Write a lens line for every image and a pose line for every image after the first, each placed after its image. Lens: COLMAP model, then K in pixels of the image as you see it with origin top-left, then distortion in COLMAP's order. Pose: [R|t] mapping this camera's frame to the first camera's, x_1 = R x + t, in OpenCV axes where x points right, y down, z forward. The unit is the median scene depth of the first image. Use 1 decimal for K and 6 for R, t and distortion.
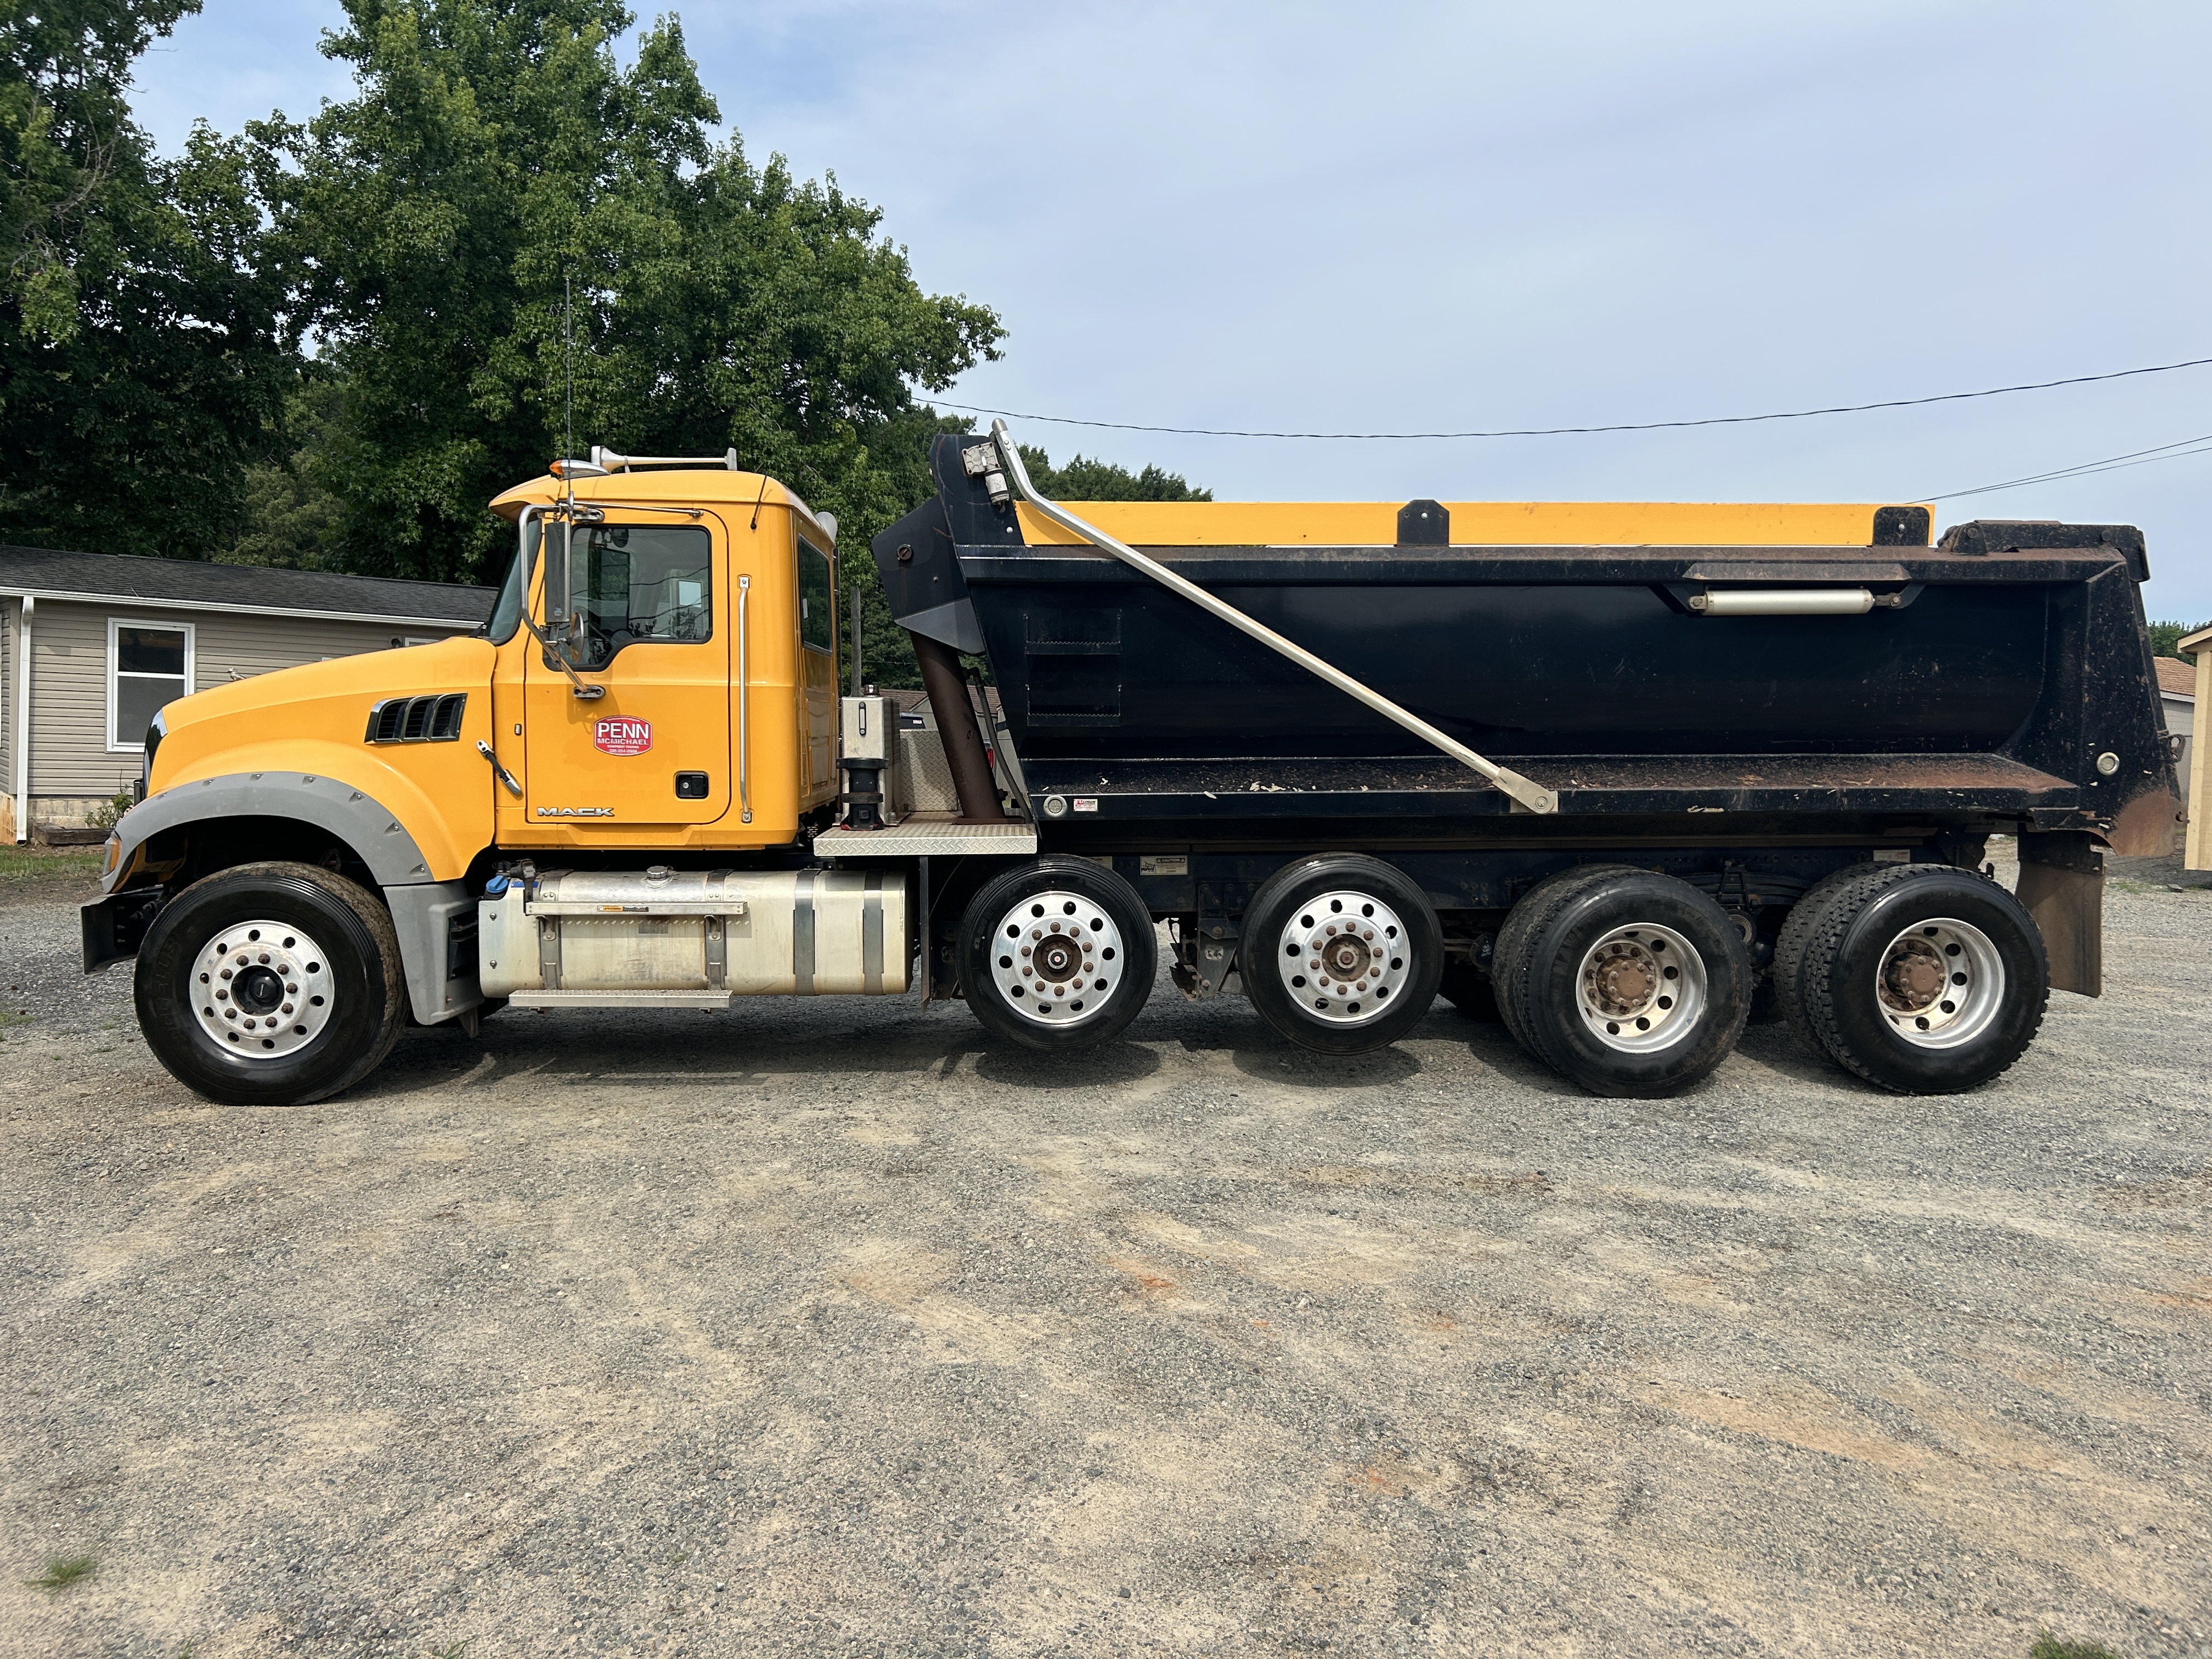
lens RADIAL K [[1712.5, 0, 1106.0], [0, 1712.5, 829.5], [0, 0, 1]] dist [0.076964, -0.114184]
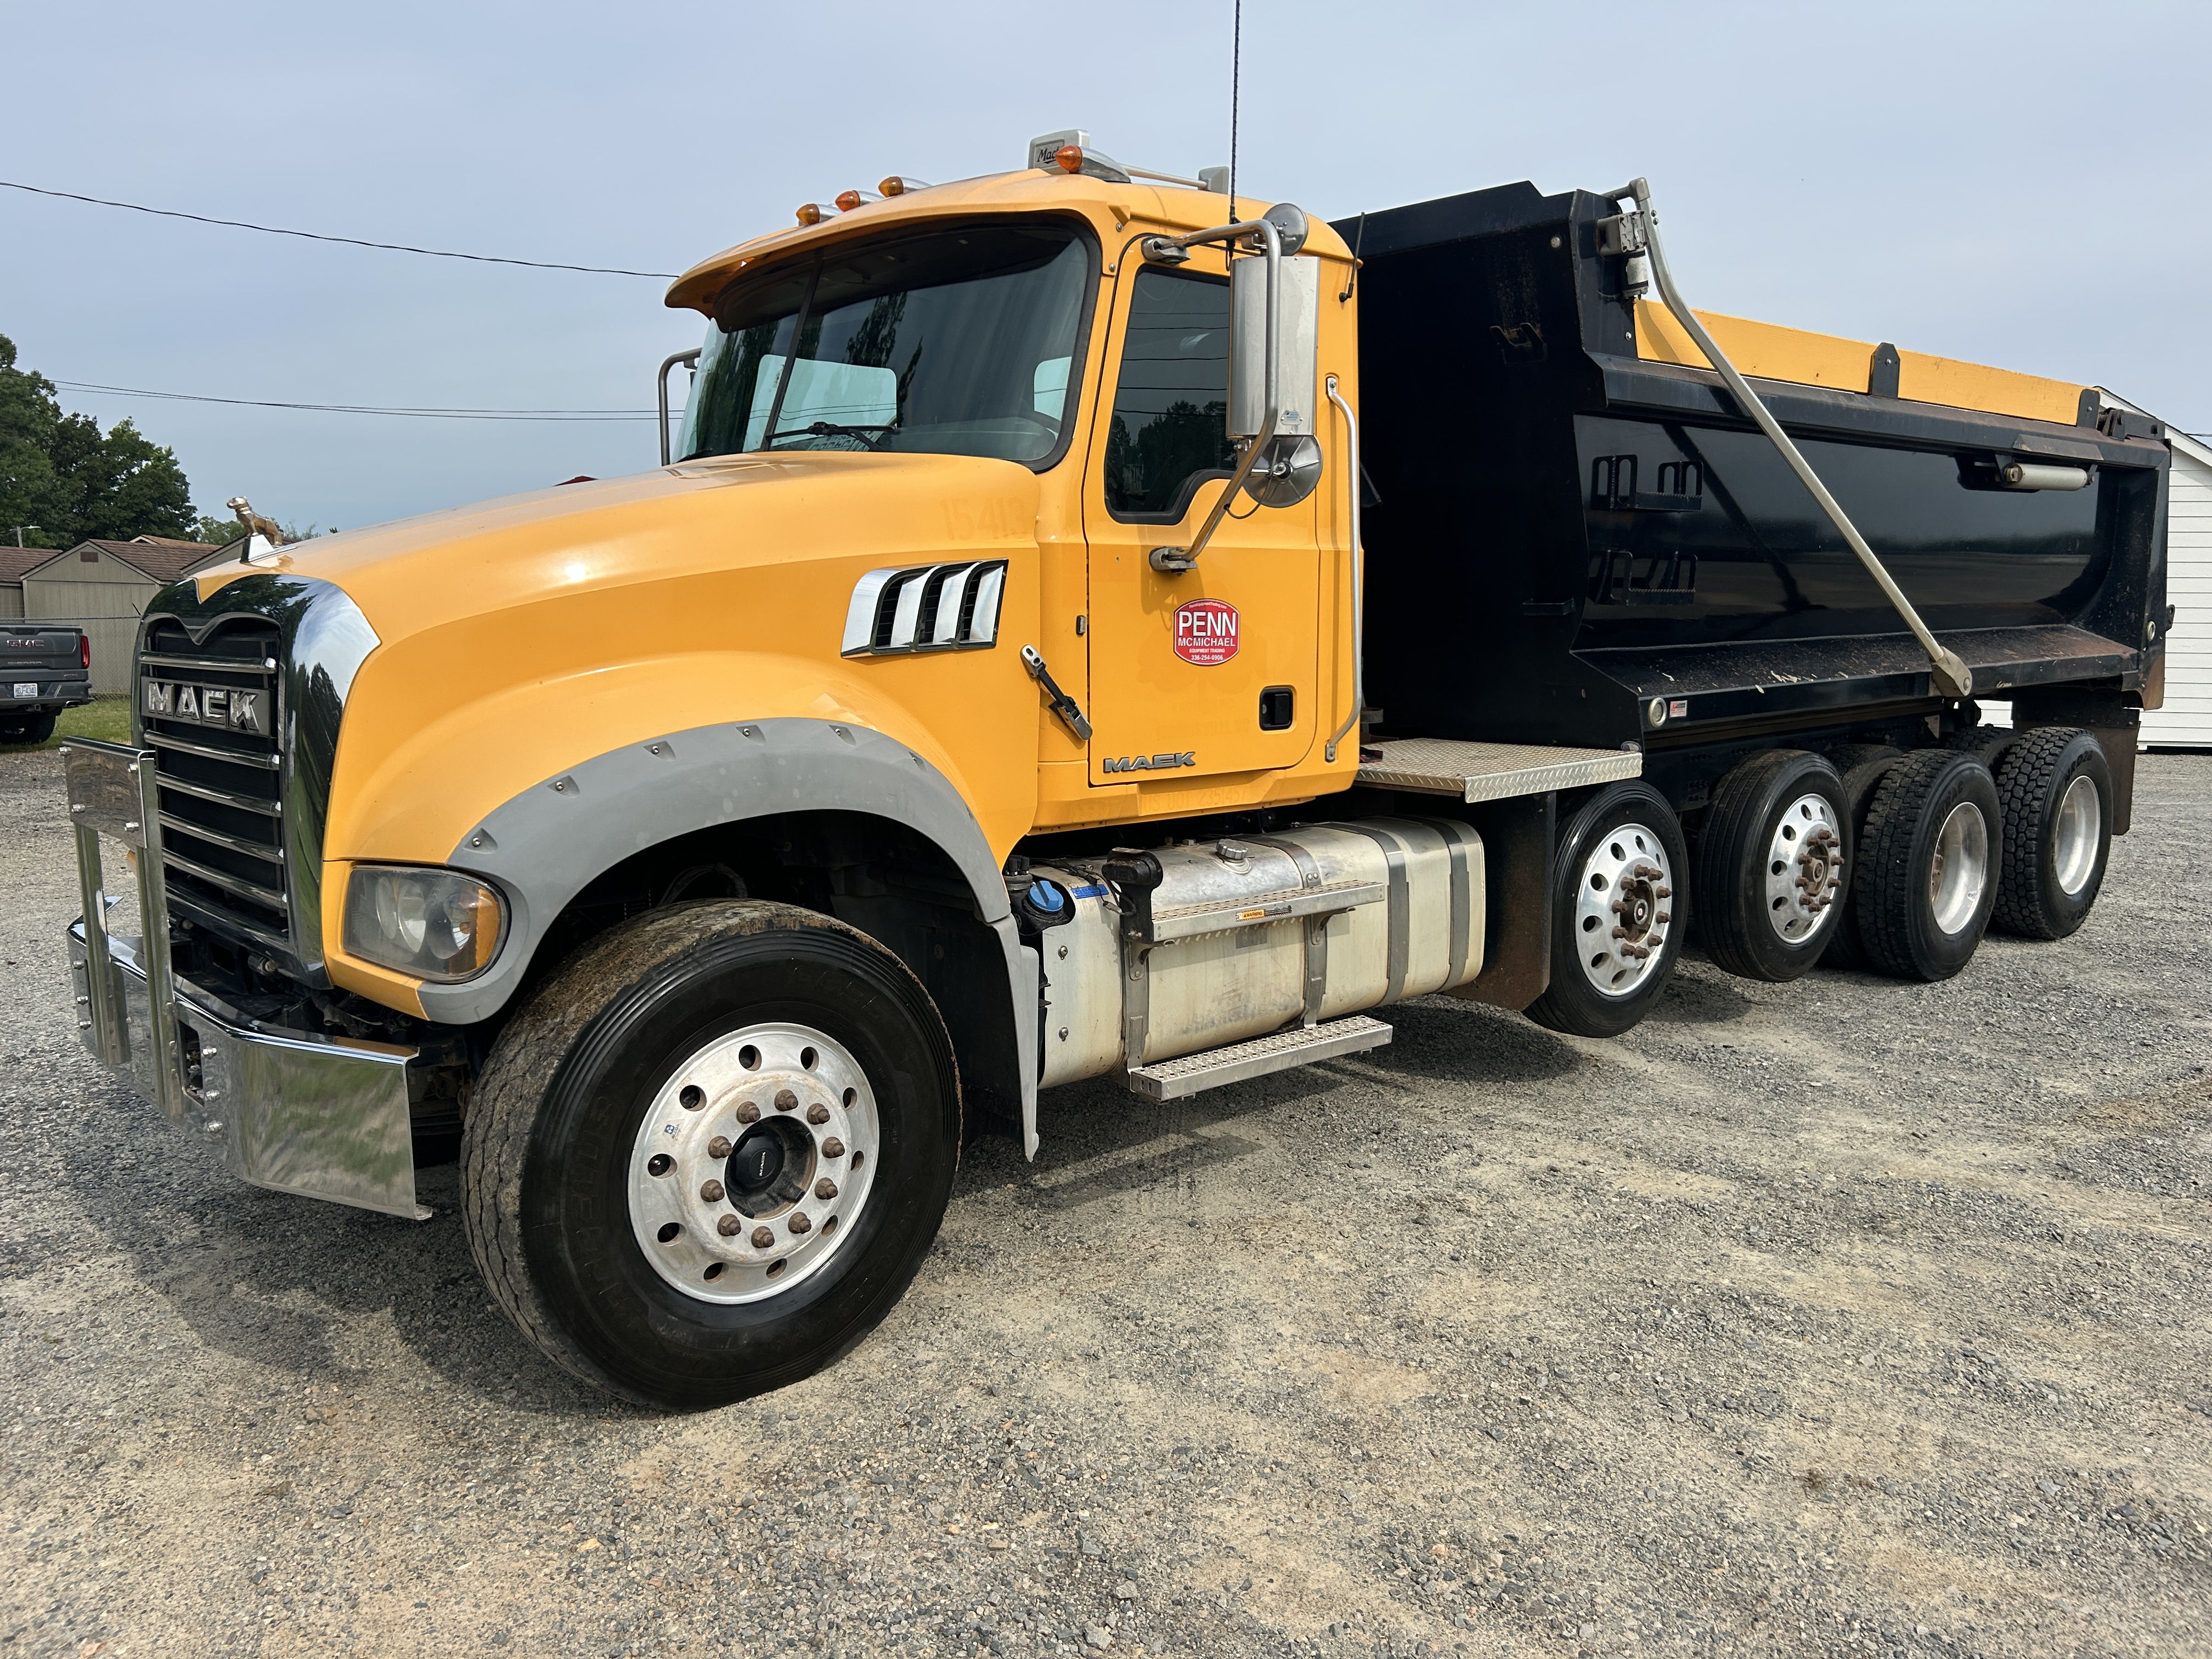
lens RADIAL K [[1667.1, 0, 1126.5], [0, 1667.1, 831.4], [0, 0, 1]] dist [0.035546, -0.029156]
pose [[0.792408, -0.091618, 0.603072, -0.648313], [0.054028, 0.995312, 0.080216, -0.032419], [-0.607594, -0.030981, 0.793644, 0.532927]]
